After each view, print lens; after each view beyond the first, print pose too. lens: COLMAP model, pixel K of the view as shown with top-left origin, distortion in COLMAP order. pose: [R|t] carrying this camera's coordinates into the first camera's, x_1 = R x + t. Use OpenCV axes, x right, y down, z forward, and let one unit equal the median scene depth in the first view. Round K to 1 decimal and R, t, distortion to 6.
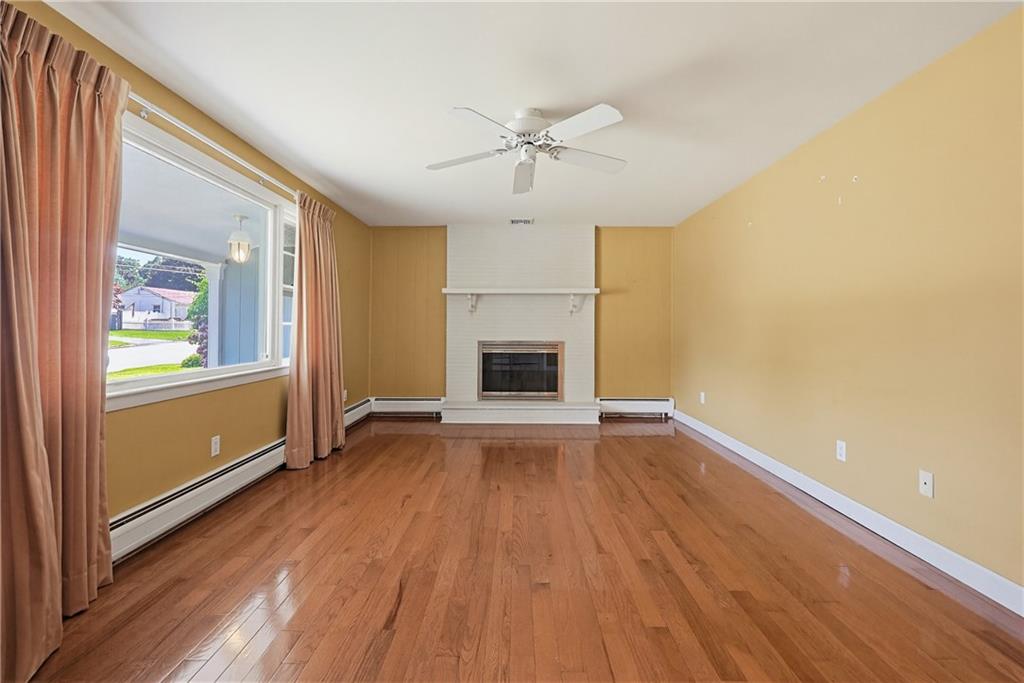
lens RADIAL K [[442.2, 0, 509.2], [0, 442.2, 322.4], [0, 0, 1]] dist [-0.000104, -0.000539]
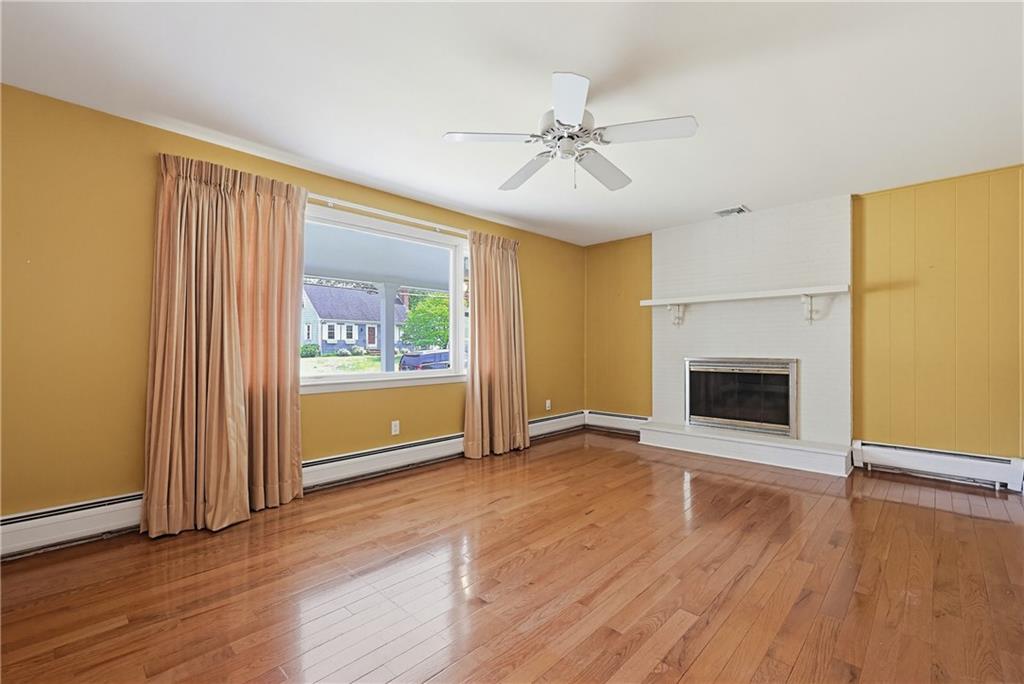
lens RADIAL K [[442.1, 0, 513.1], [0, 442.1, 346.4], [0, 0, 1]] dist [0.001666, 0.000092]
pose [[0.732395, -0.003742, -0.680869, 0.293116], [0.013557, 0.999867, 0.009088, 0.008236], [0.680745, -0.015886, 0.732348, 0.126064]]
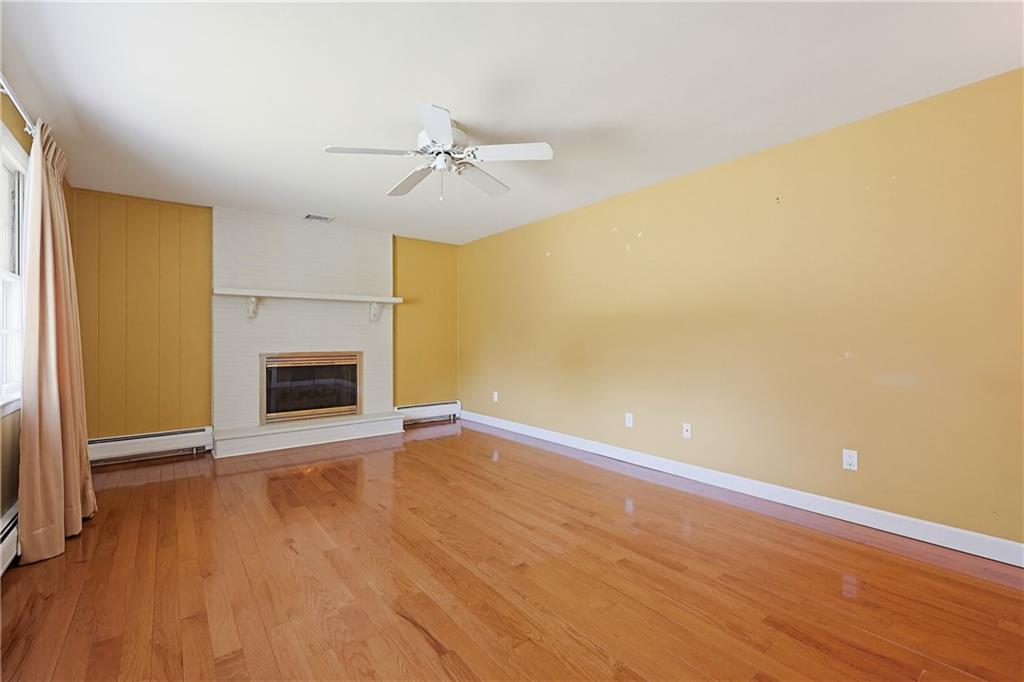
lens RADIAL K [[443.8, 0, 512.8], [0, 443.8, 339.4], [0, 0, 1]] dist [0.000881, -0.000021]
pose [[0.776421, -0.007074, 0.630175, -0.238935], [-0.002670, 0.999891, 0.014513, 0.002139], [-0.630209, -0.012951, 0.776317, 0.056151]]
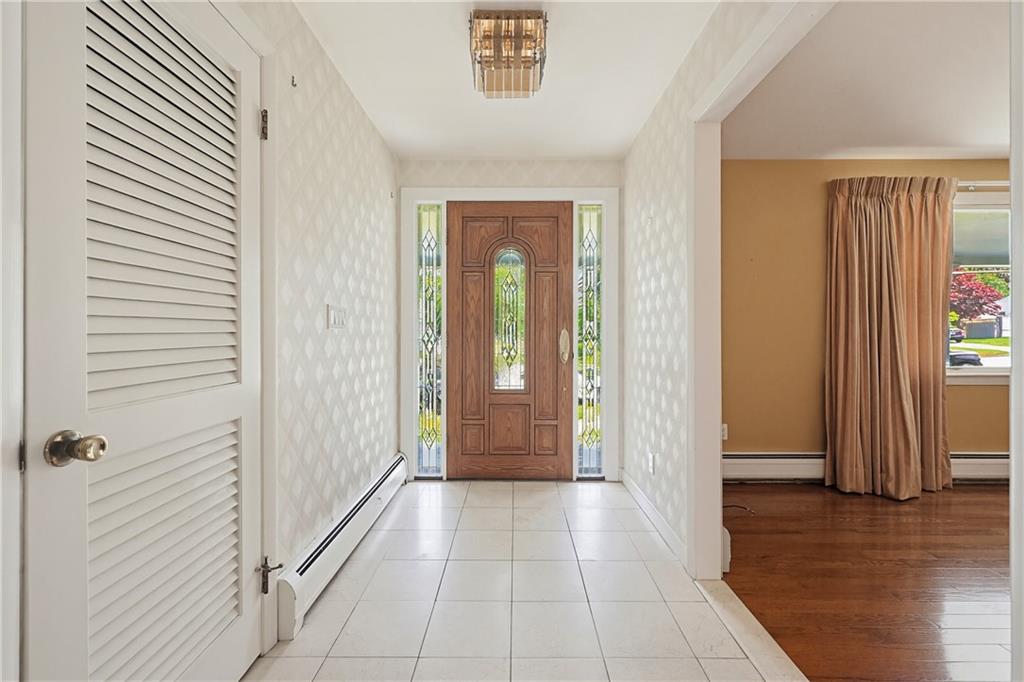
lens RADIAL K [[443.8, 0, 512.8], [0, 443.8, 339.4], [0, 0, 1]] dist [0.000881, -0.000021]
pose [[0.013969, -0.000279, -0.999902, 0.268465], [0.019111, 0.999817, -0.000012, 0.001504], [0.999720, -0.019109, 0.013972, -0.236765]]
